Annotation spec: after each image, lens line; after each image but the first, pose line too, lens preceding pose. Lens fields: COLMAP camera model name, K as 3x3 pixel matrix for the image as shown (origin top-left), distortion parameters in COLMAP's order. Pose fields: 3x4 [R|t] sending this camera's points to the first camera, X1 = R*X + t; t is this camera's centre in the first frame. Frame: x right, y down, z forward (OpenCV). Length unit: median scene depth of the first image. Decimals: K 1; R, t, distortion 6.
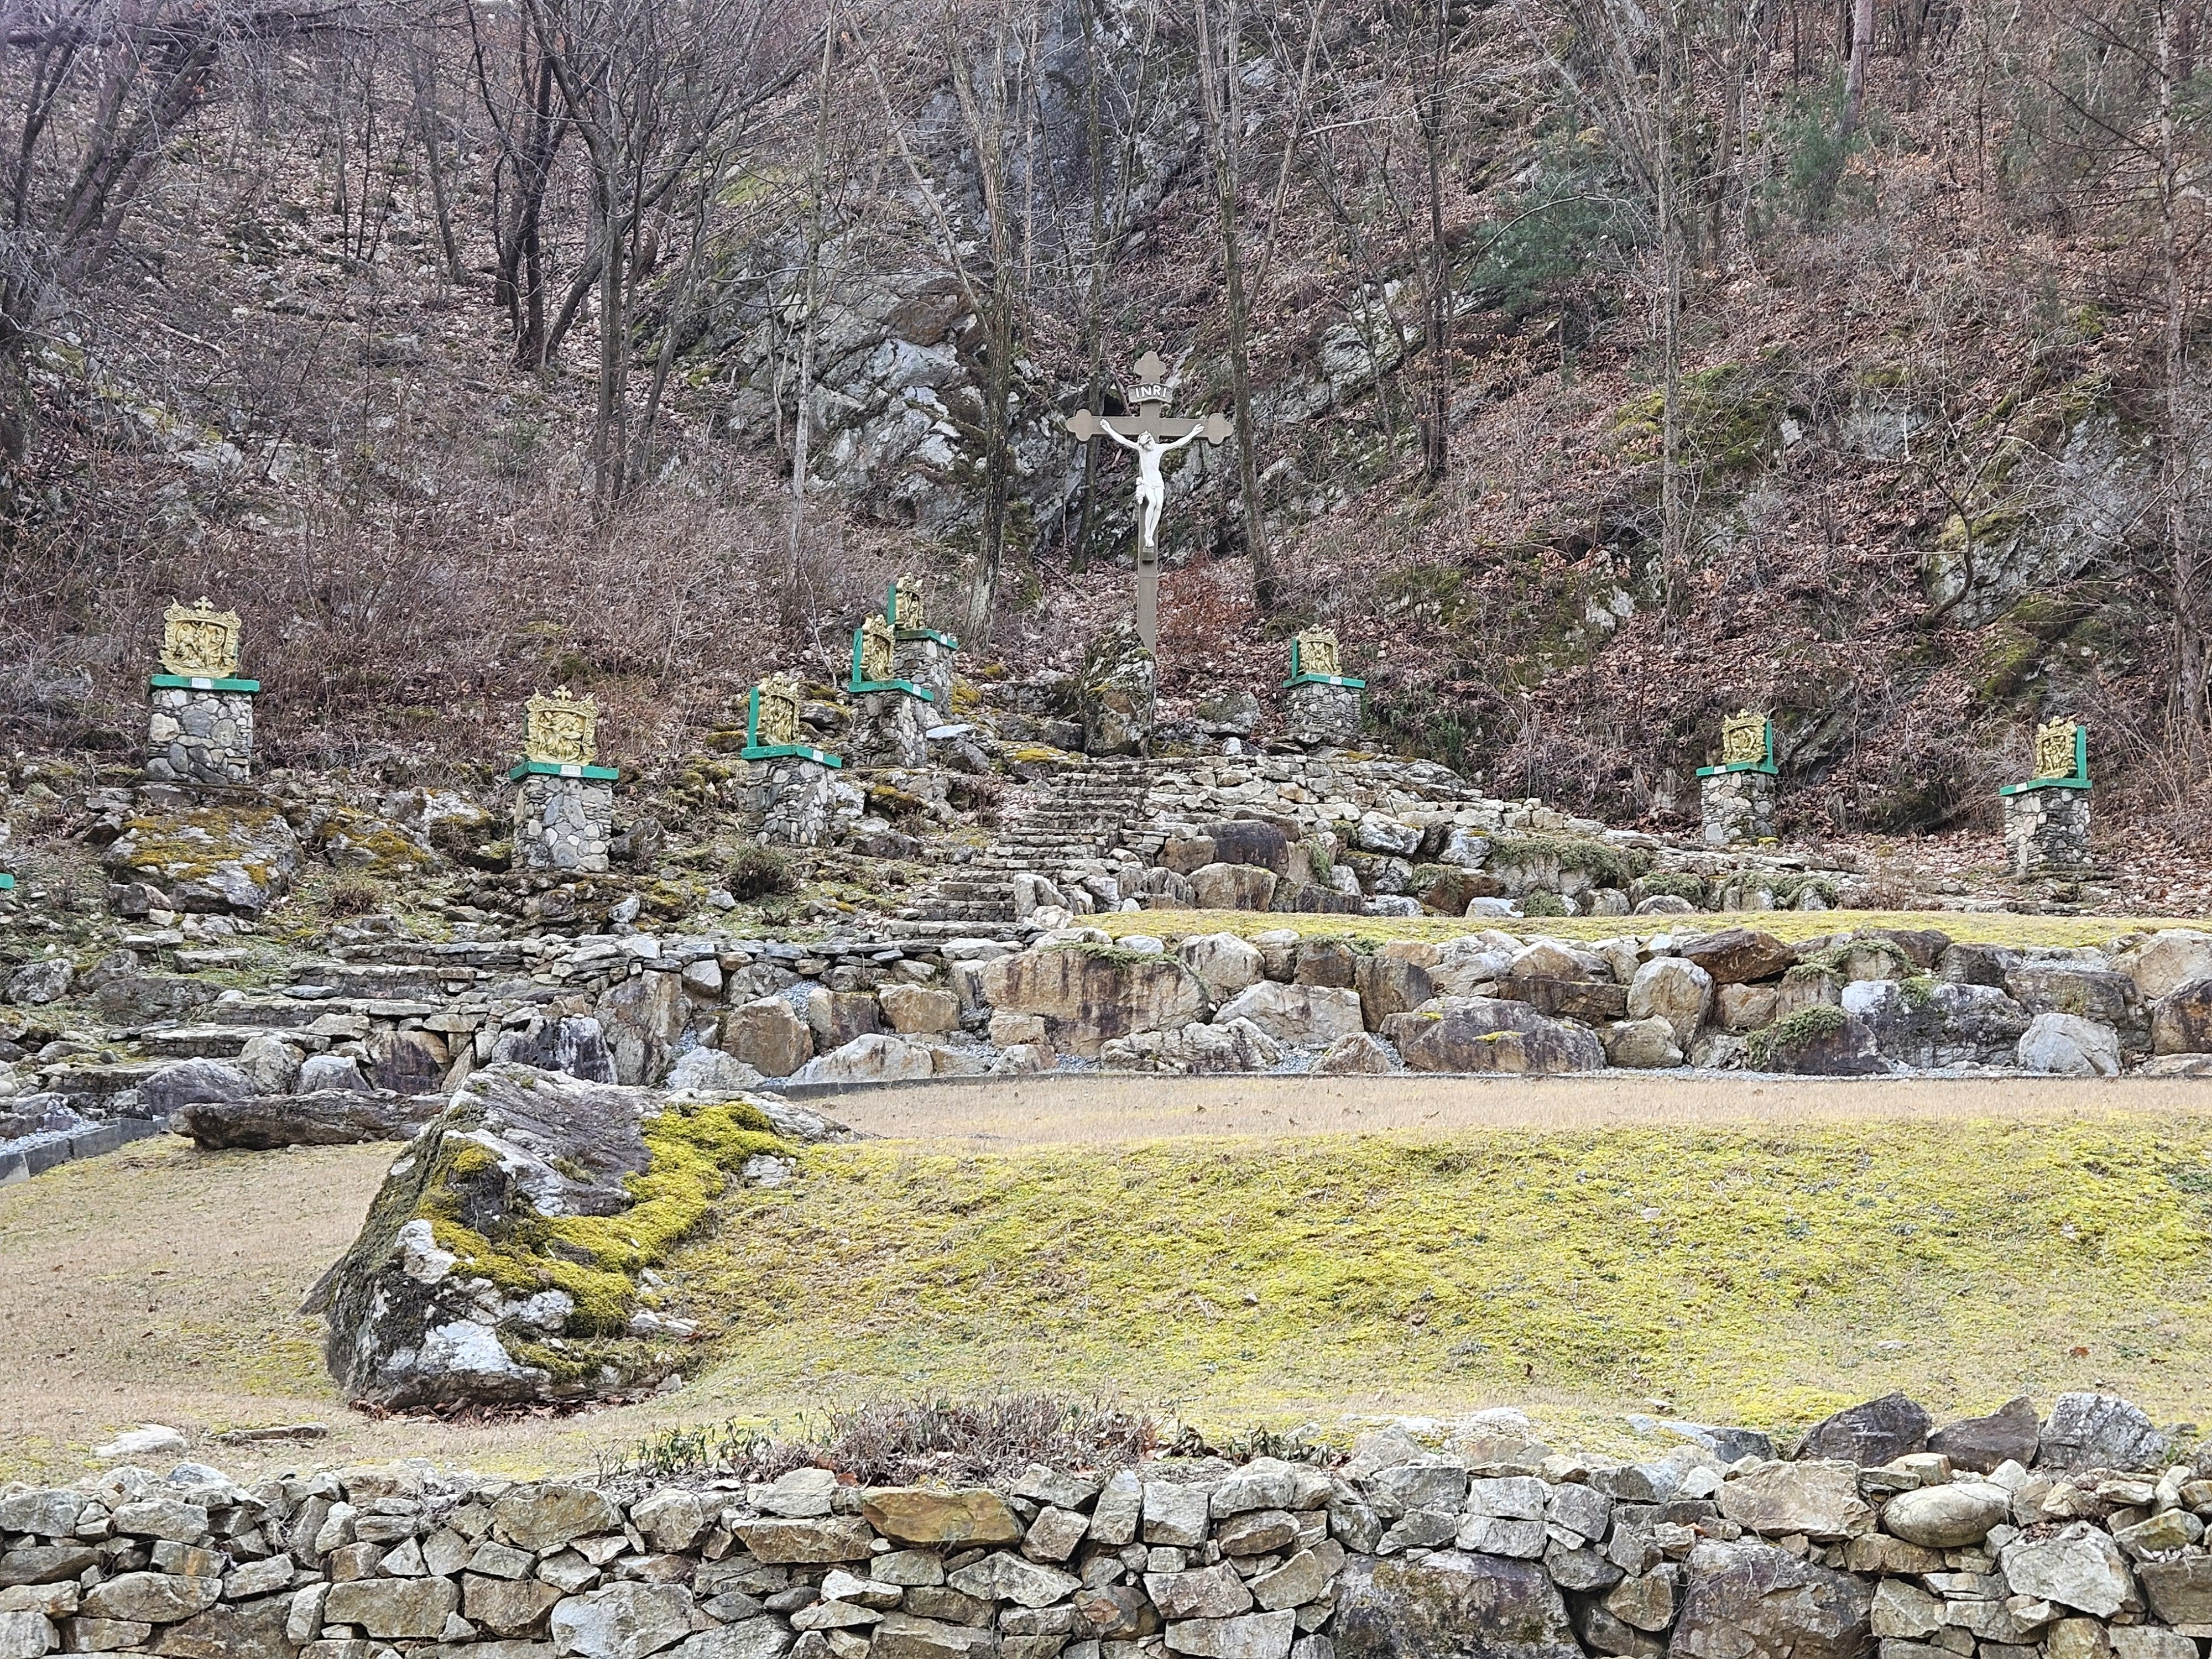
lens RADIAL K [[2798.2, 0, 1106.0], [0, 2798.2, 829.5], [0, 0, 1]] dist [0.064465, -0.006017]
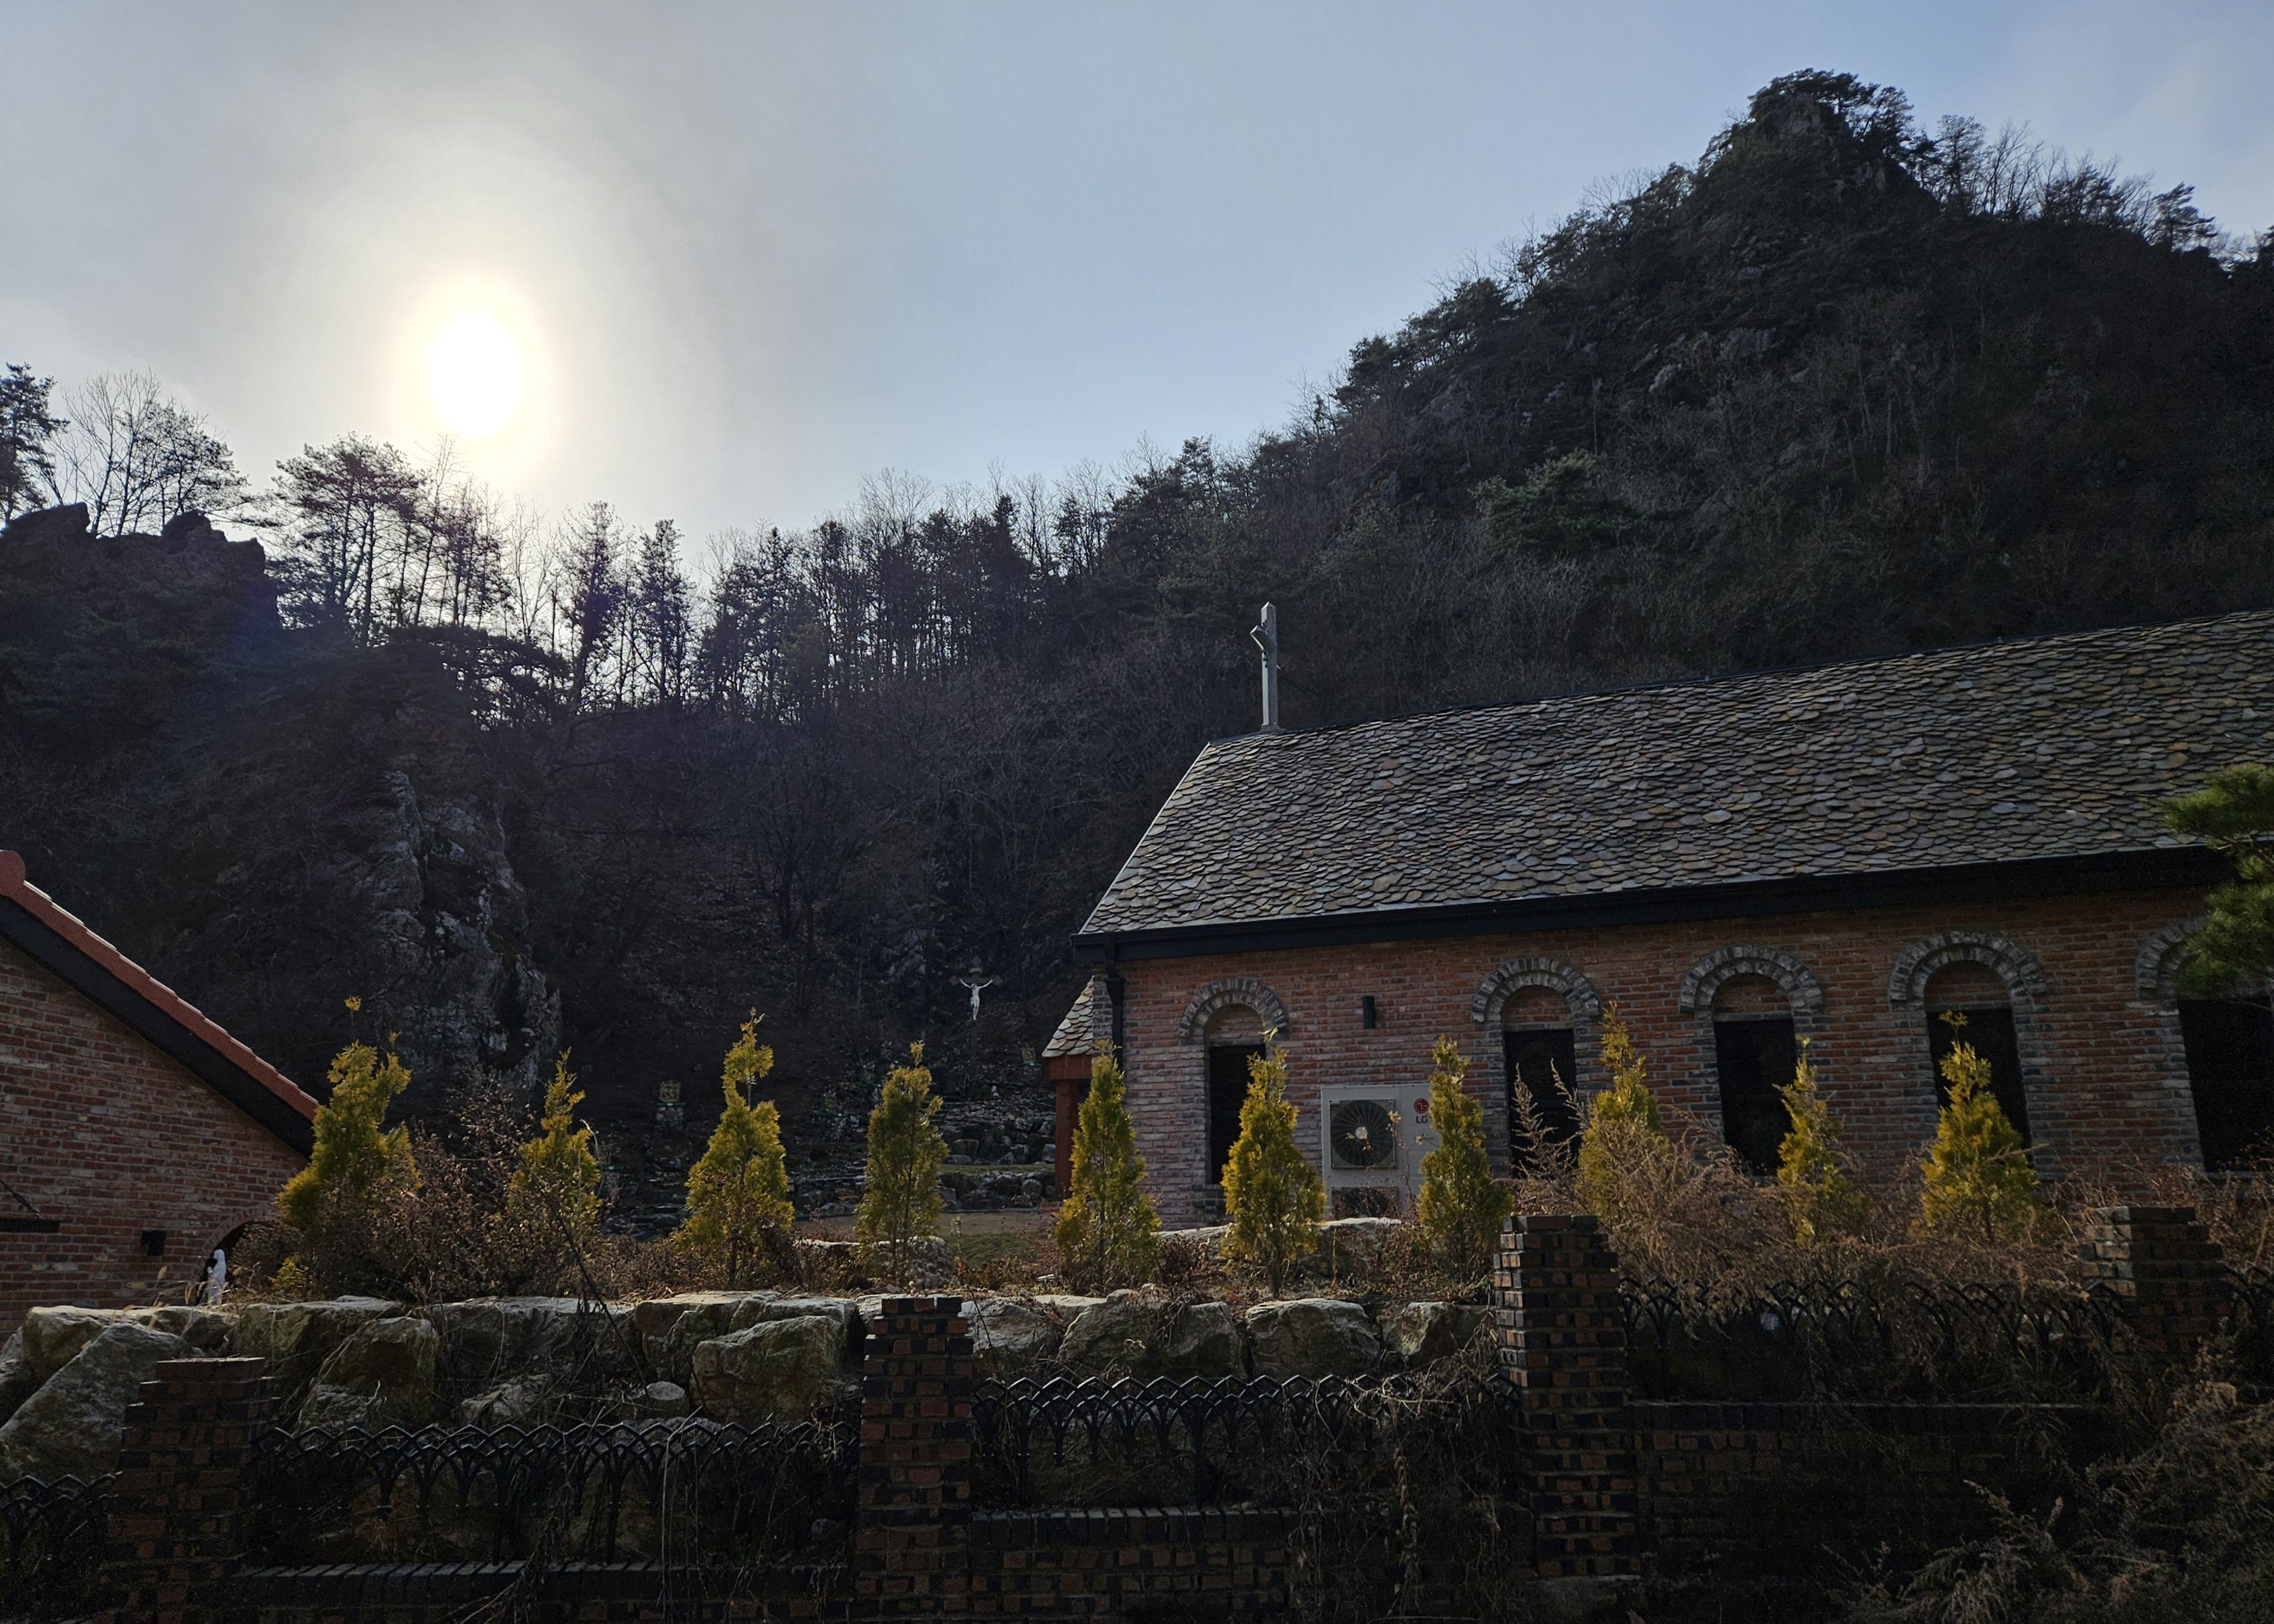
lens RADIAL K [[1502.9, 0, 1132.9], [0, 1502.9, 855.2], [0, 0, 1]] dist [0.043051, -0.002312]
pose [[0.999753, -0.016696, -0.014677, 0.259646], [0.015126, 0.994745, -0.101257, -0.131740], [0.016291, 0.101010, 0.994752, -0.805001]]
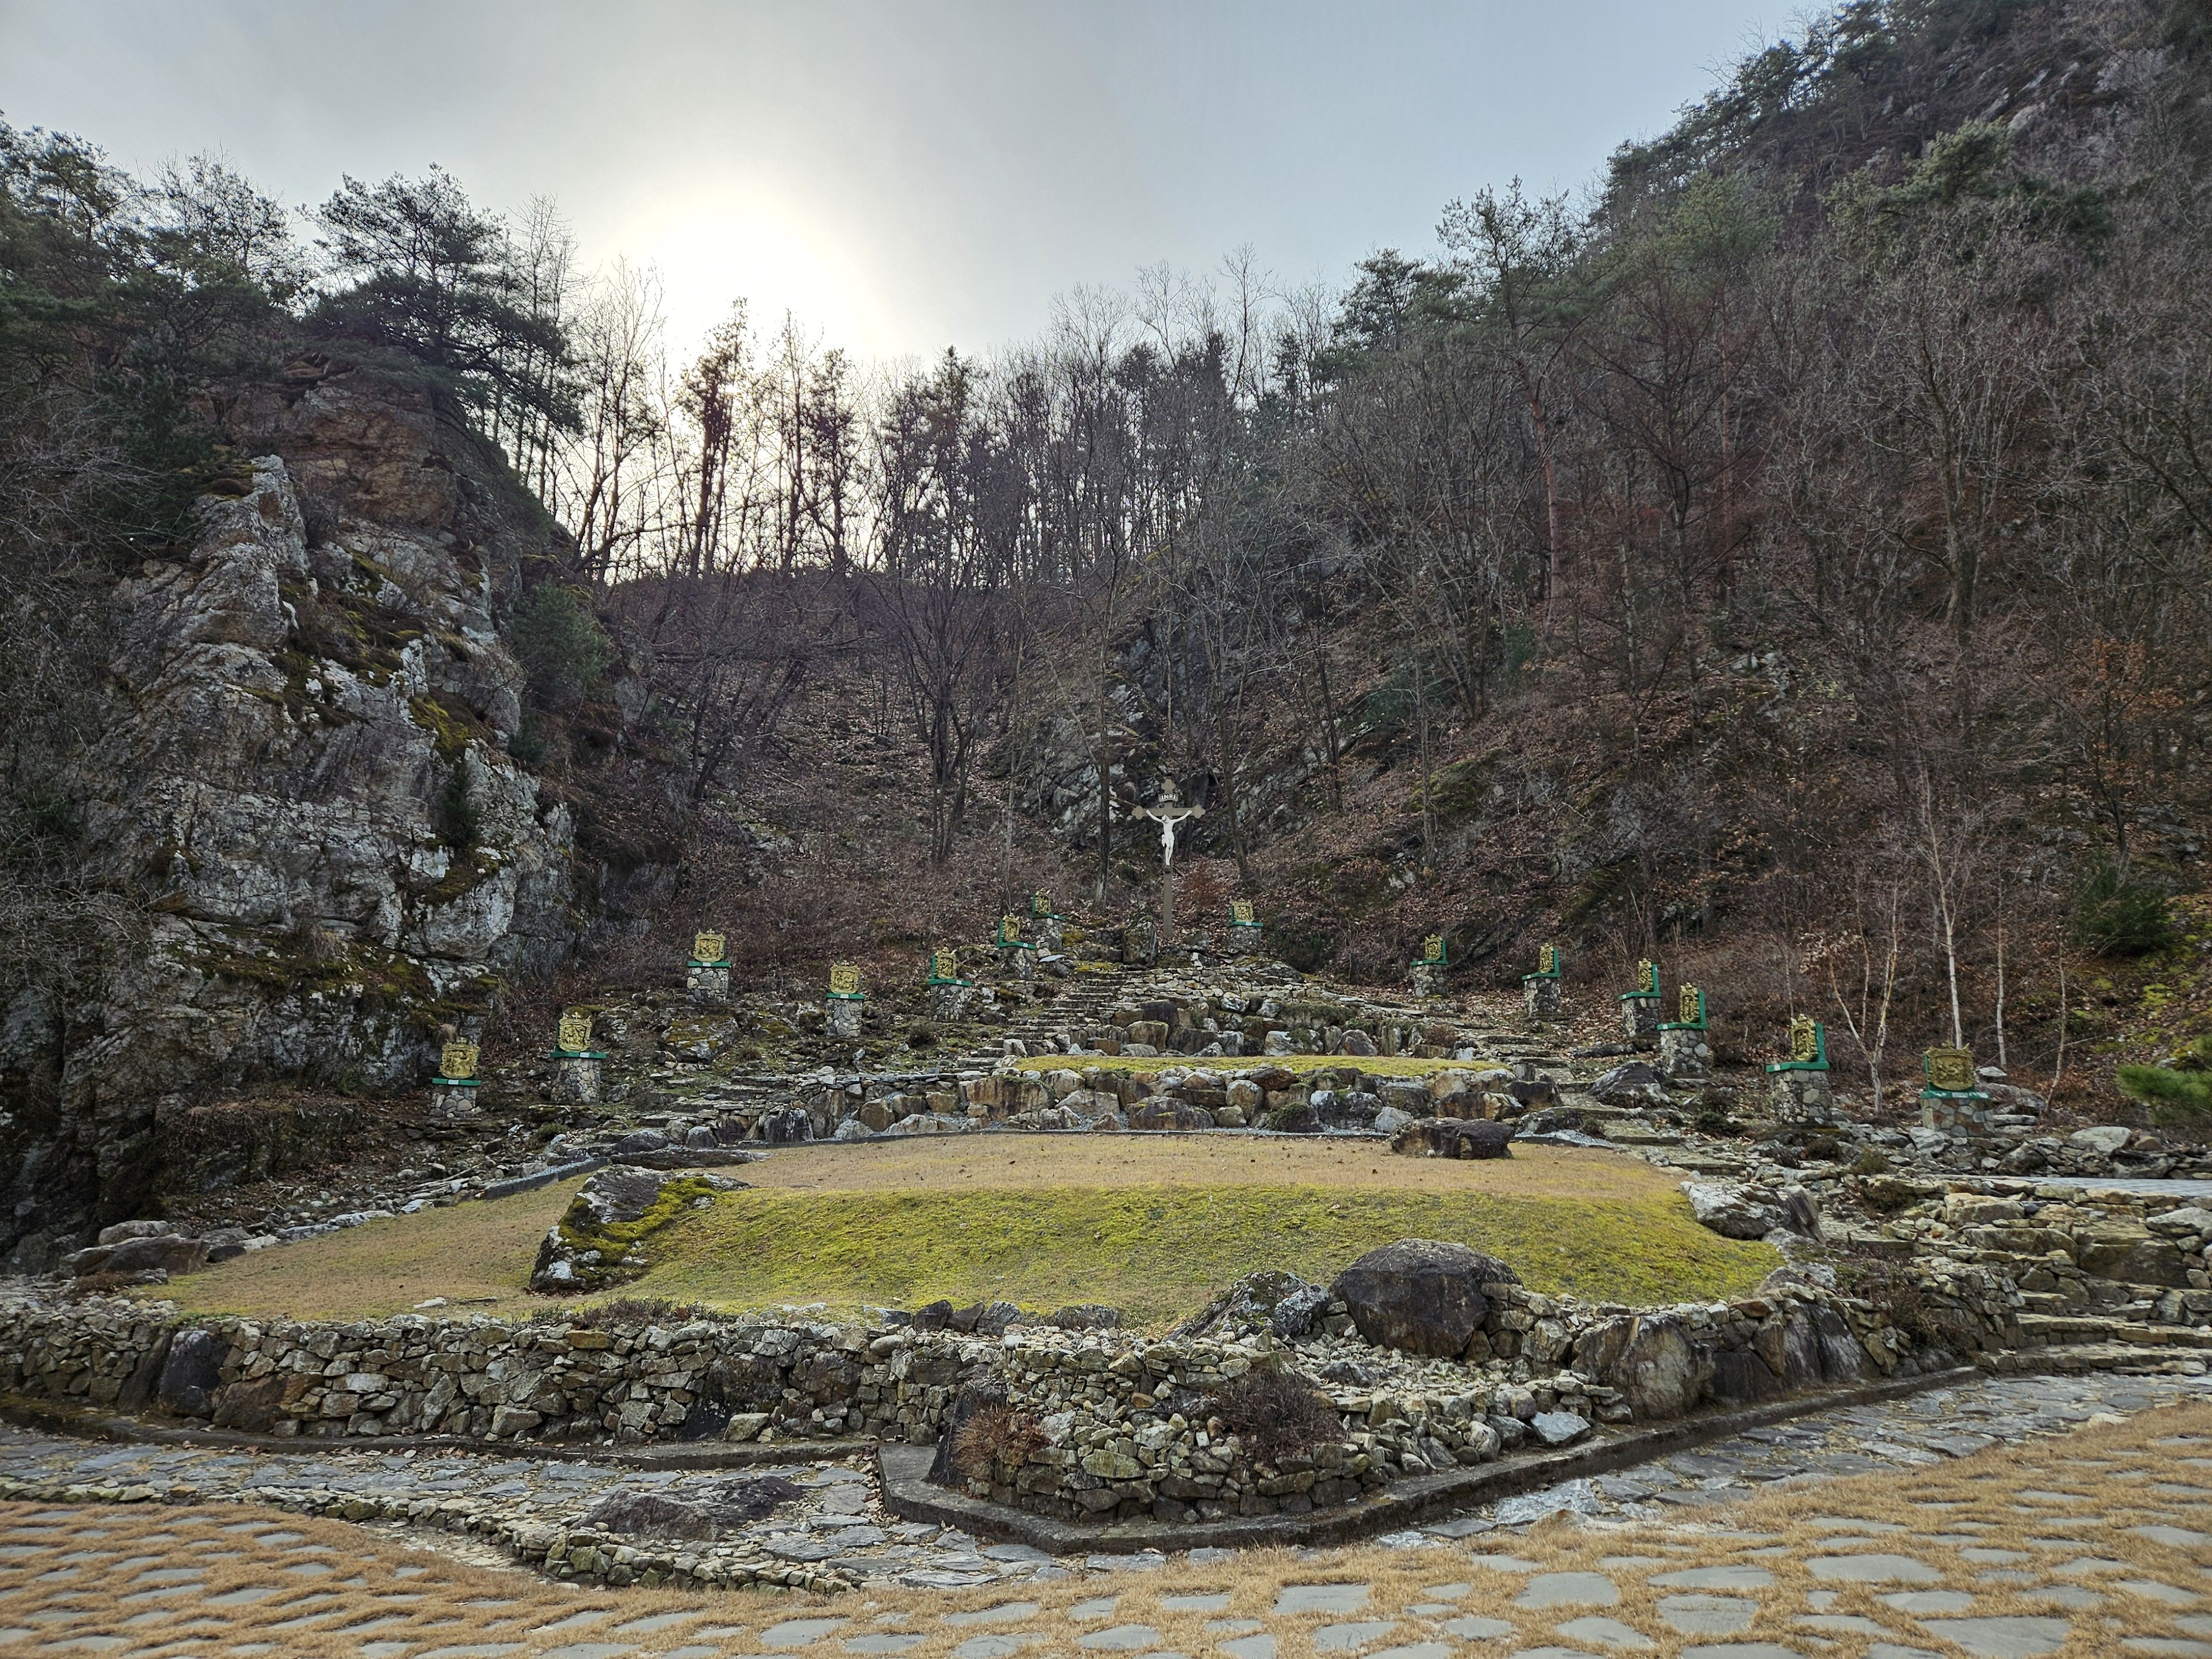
lens RADIAL K [[1394.8, 0, 1106.0], [0, 1394.8, 829.5], [0, 0, 1]] dist [0.069358, -0.051279]
pose [[0.980842, -0.036459, -0.191363, 0.217134], [0.022183, 0.996844, -0.076220, -0.053270], [0.193538, 0.070515, 0.978555, -0.138917]]
